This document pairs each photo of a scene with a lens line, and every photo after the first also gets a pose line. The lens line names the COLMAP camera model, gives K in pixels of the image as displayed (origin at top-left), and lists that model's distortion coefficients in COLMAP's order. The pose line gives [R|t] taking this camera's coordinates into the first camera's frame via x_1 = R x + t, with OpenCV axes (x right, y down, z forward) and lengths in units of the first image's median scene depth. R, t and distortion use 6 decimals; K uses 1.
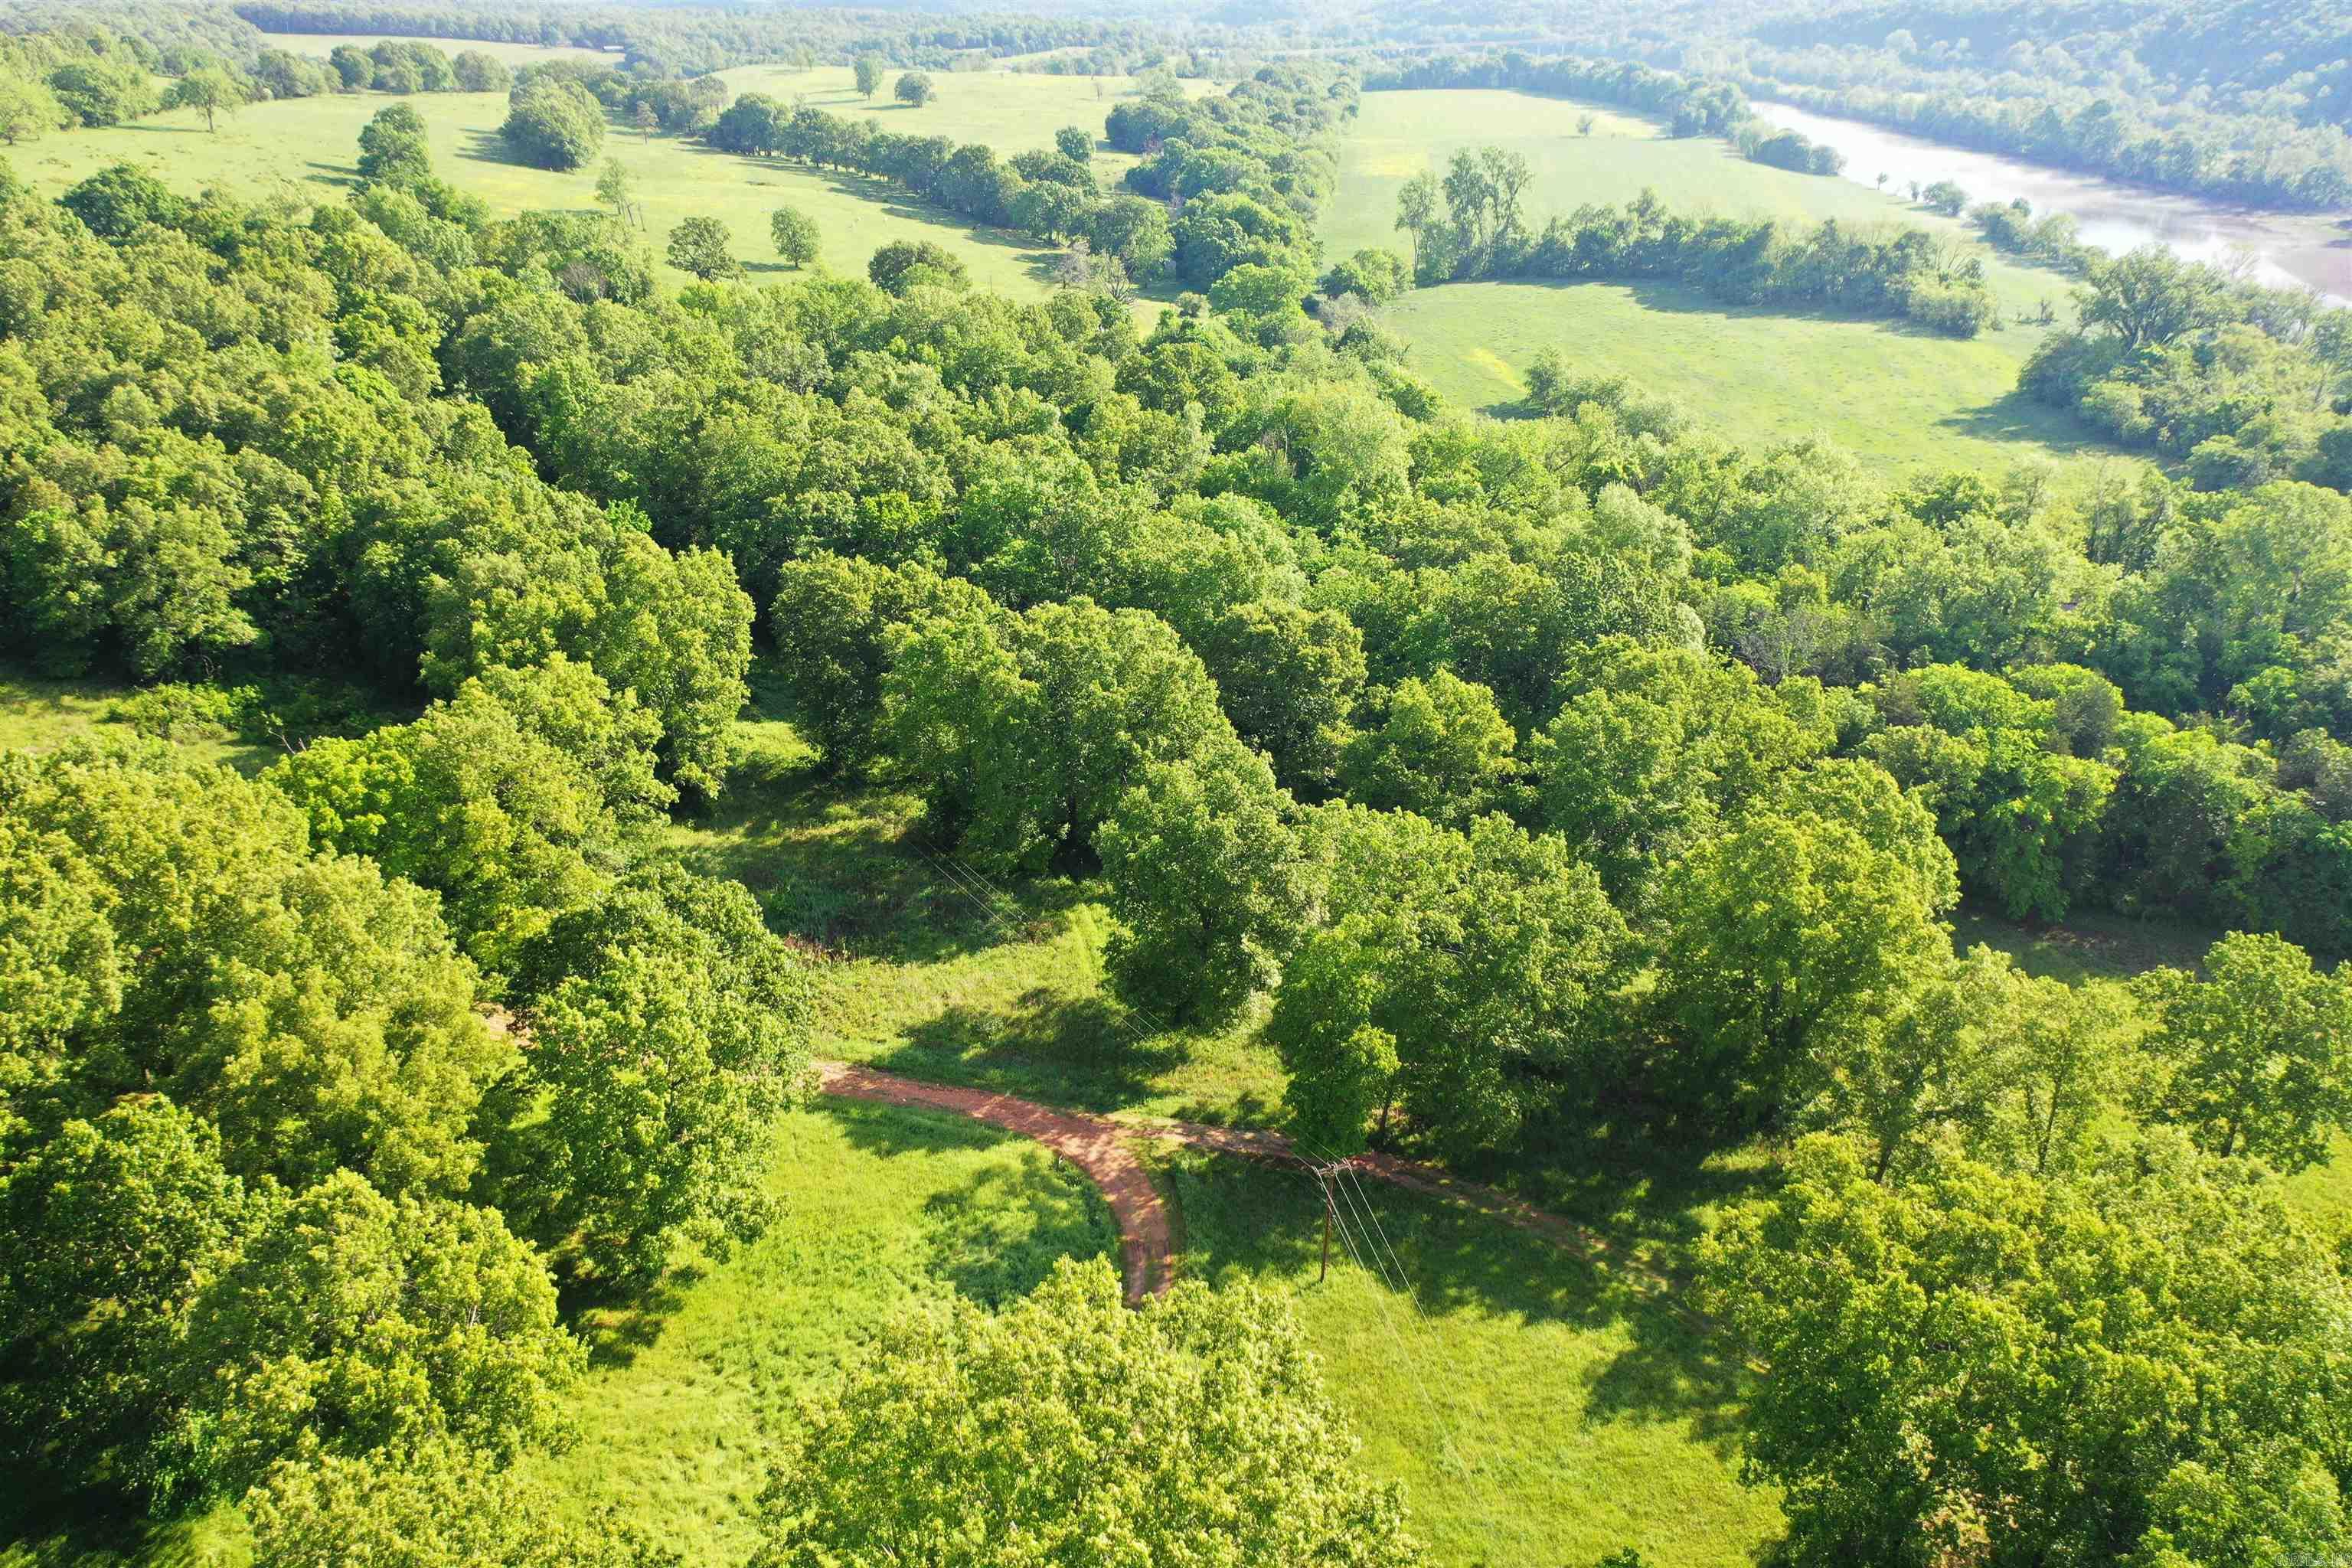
lens RADIAL K [[1845.8, 0, 1171.5], [0, 1845.8, 782.2], [0, 0, 1]] dist [-0.000294, 0.001645]
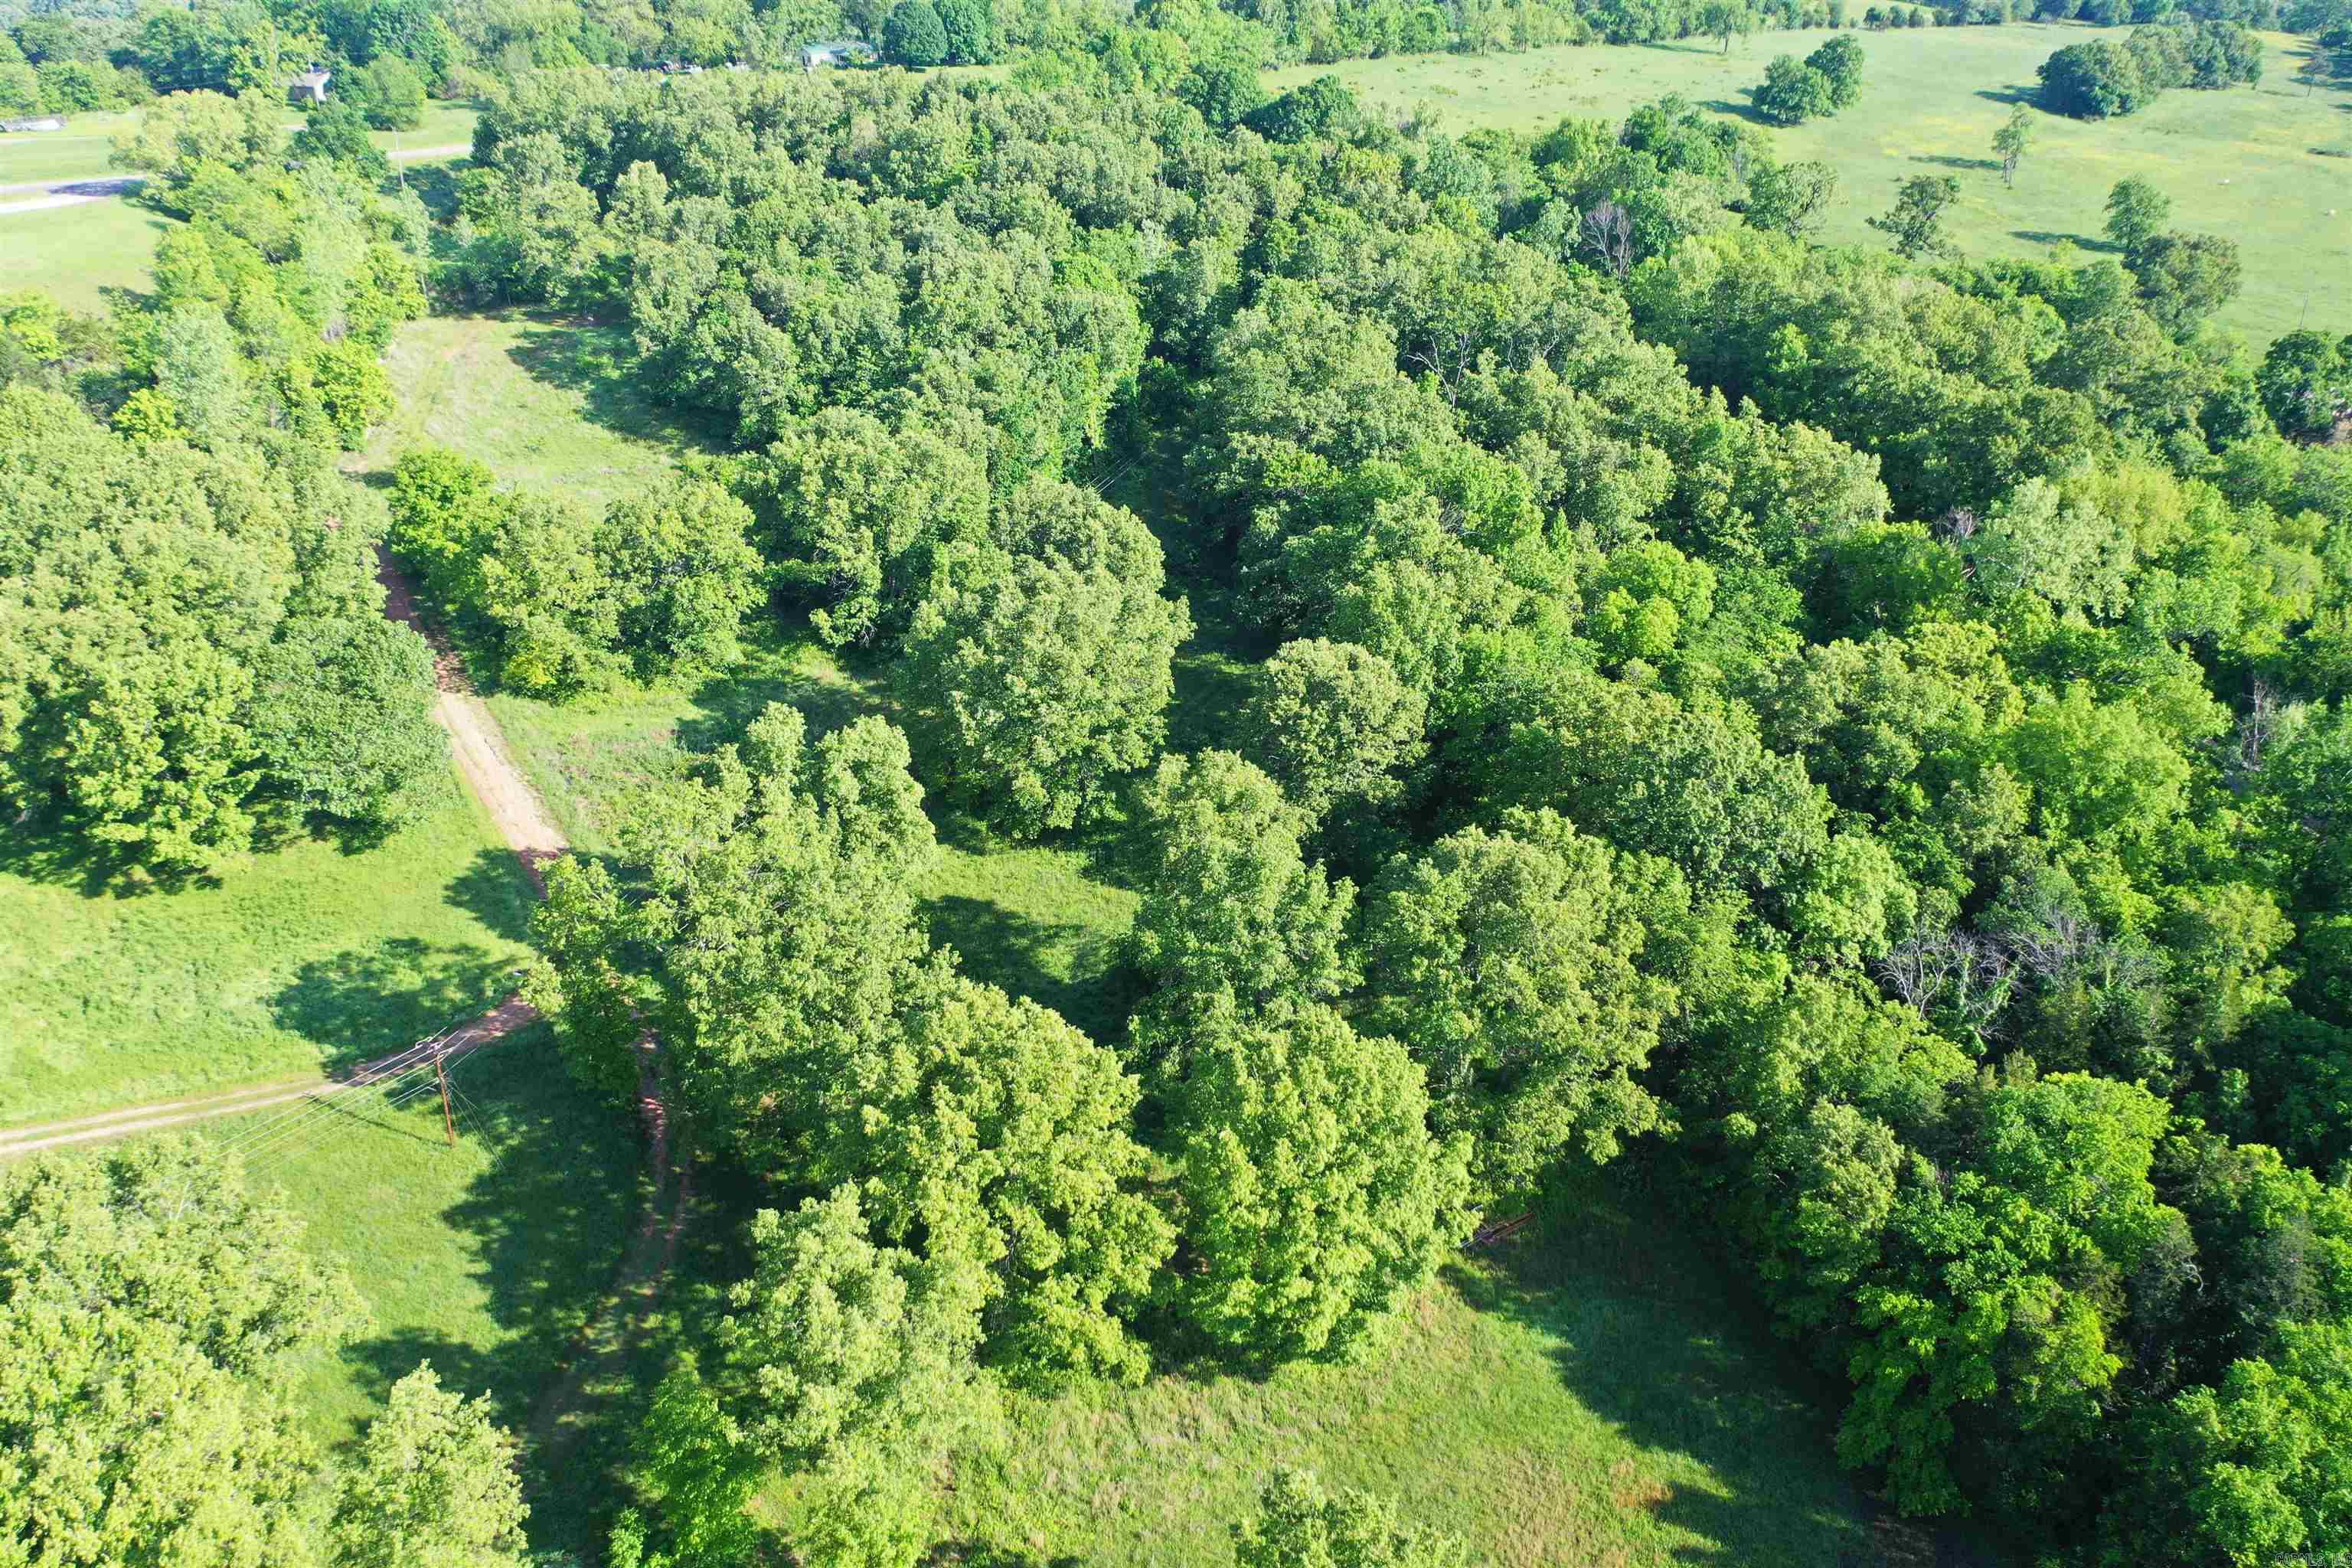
lens RADIAL K [[1845.8, 0, 1167.8], [0, 1845.8, 783.0], [0, 0, 1]] dist [-0.000294, 0.001645]
pose [[0.562412, 0.348927, -0.749628, 0.312831], [-0.320613, 0.927698, 0.191271, -0.081190], [0.762168, 0.132767, 0.633619, 0.175600]]
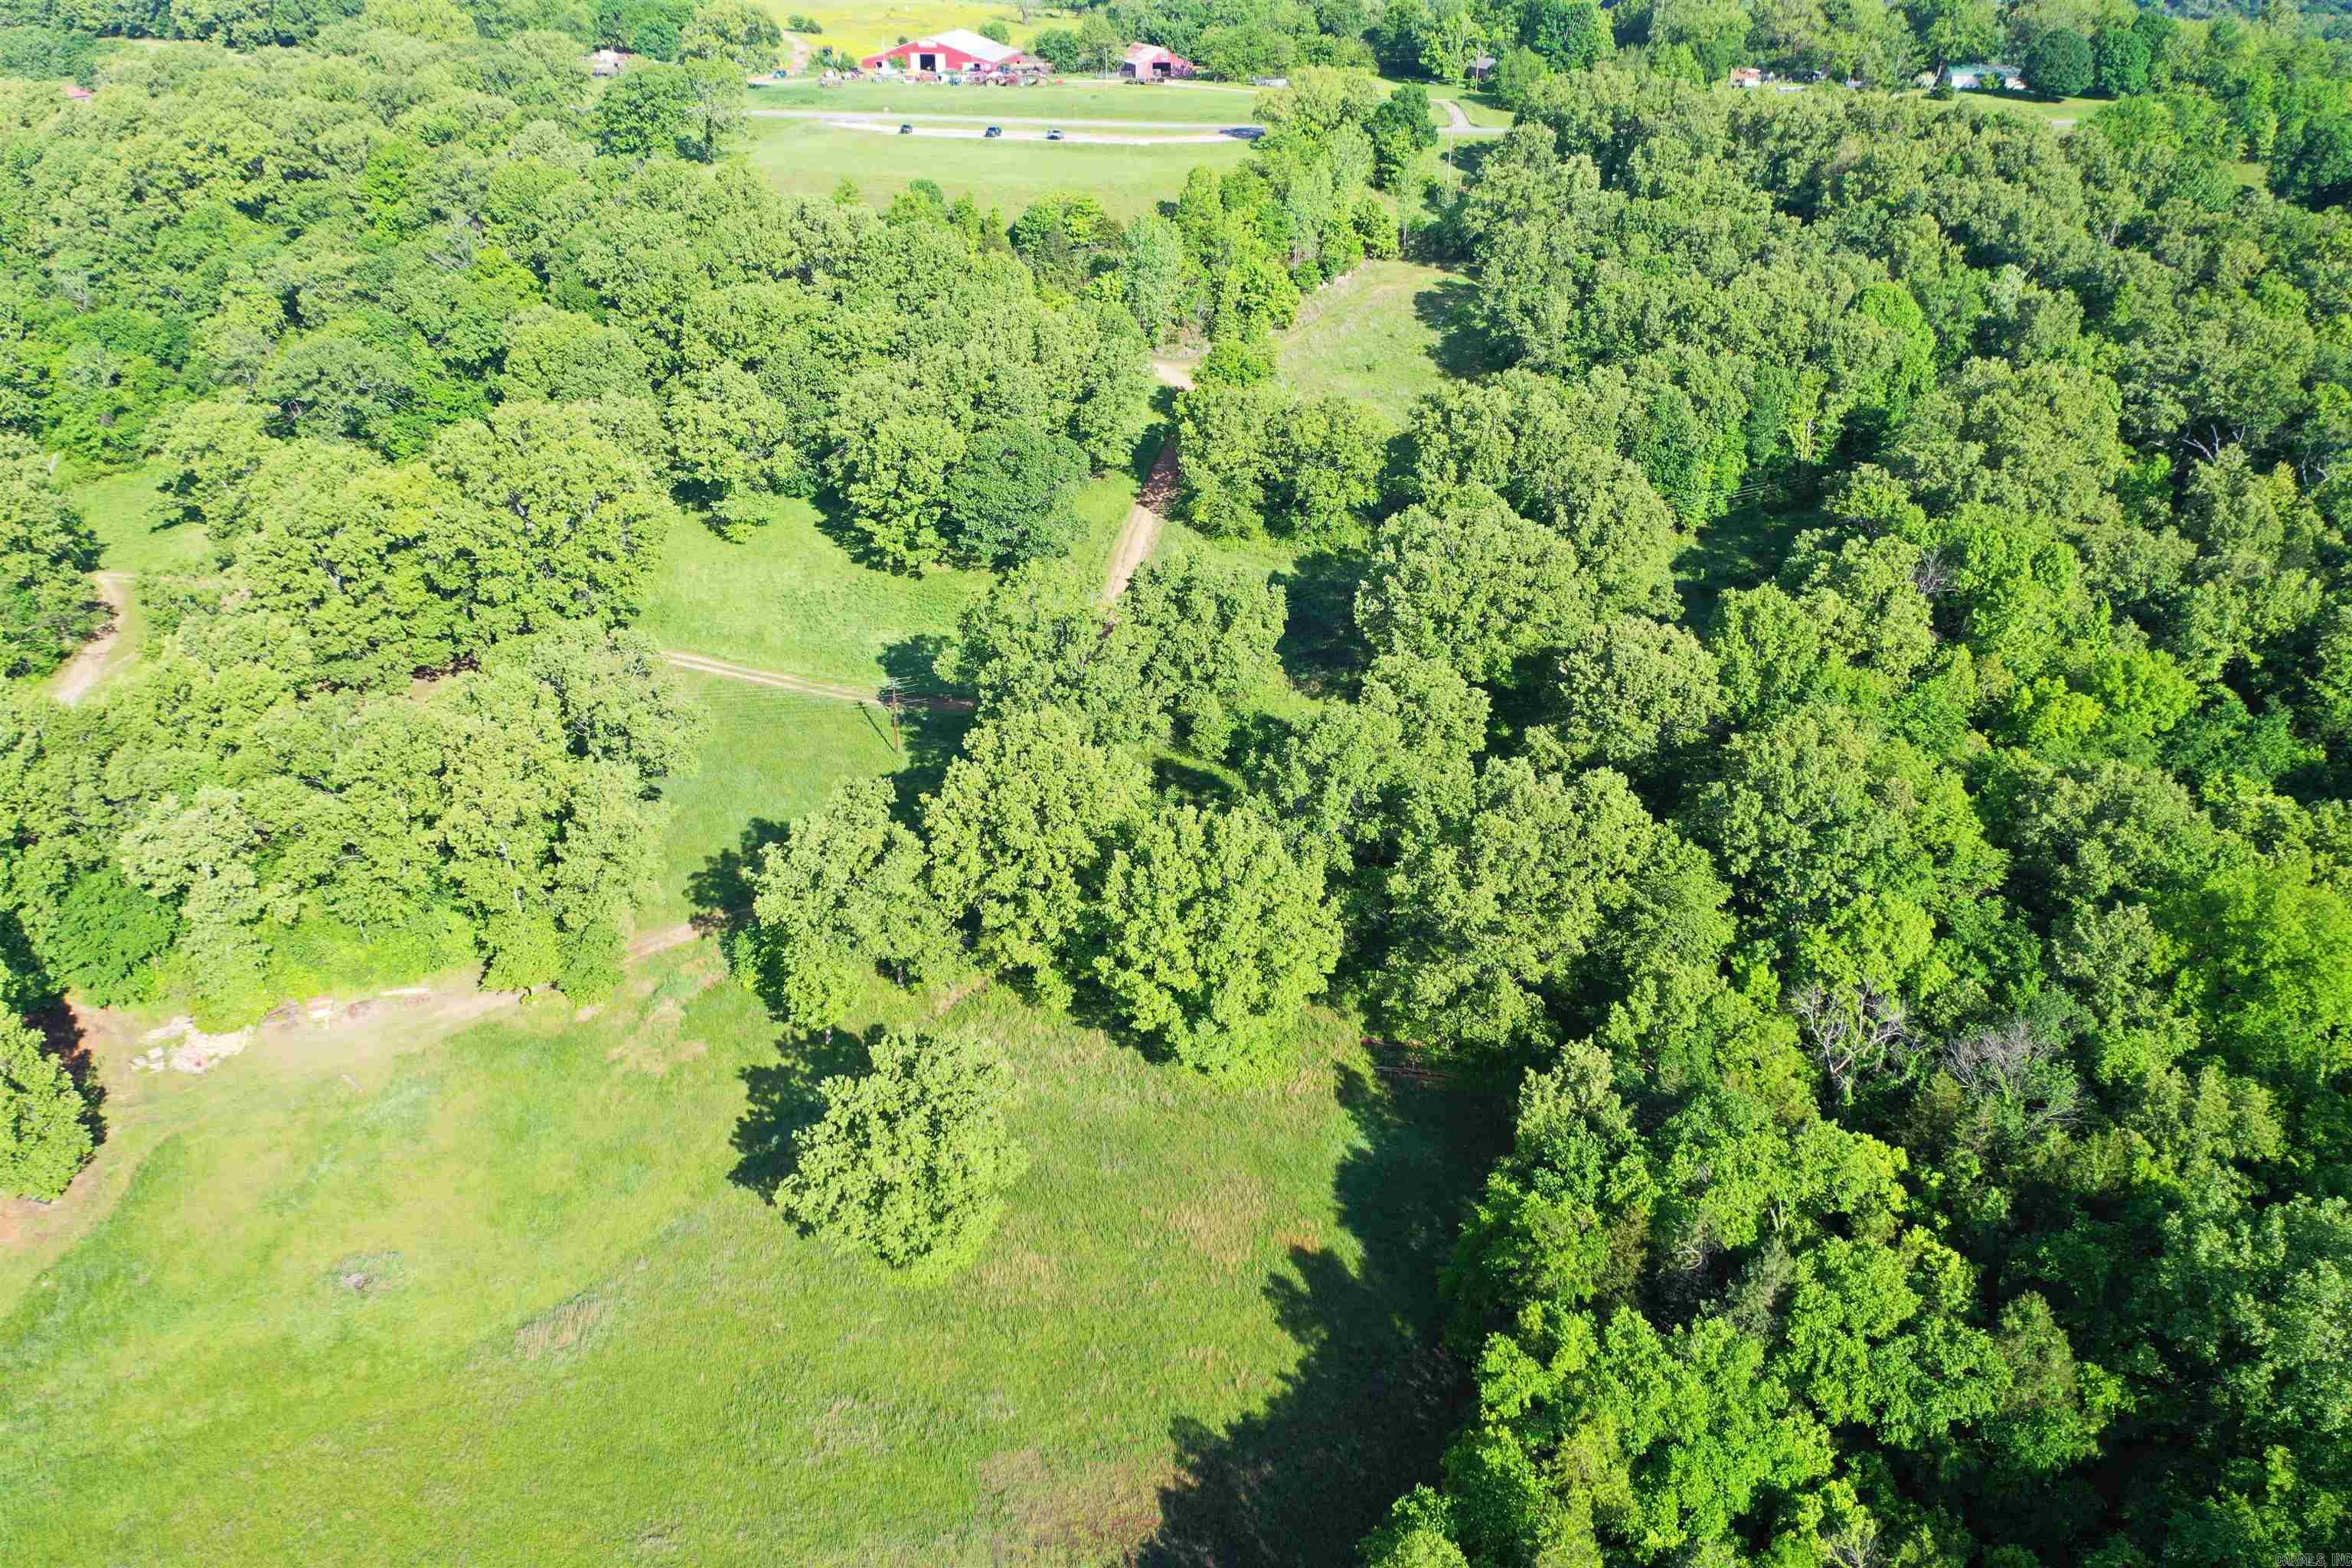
lens RADIAL K [[1845.8, 0, 1179.8], [0, 1845.8, 769.5], [0, 0, 1]] dist [-0.000294, 0.001645]
pose [[-0.145880, 0.421844, -0.894856, 0.458889], [-0.405064, 0.799767, 0.443052, -0.168528], [0.902575, 0.427106, 0.054204, 0.335797]]
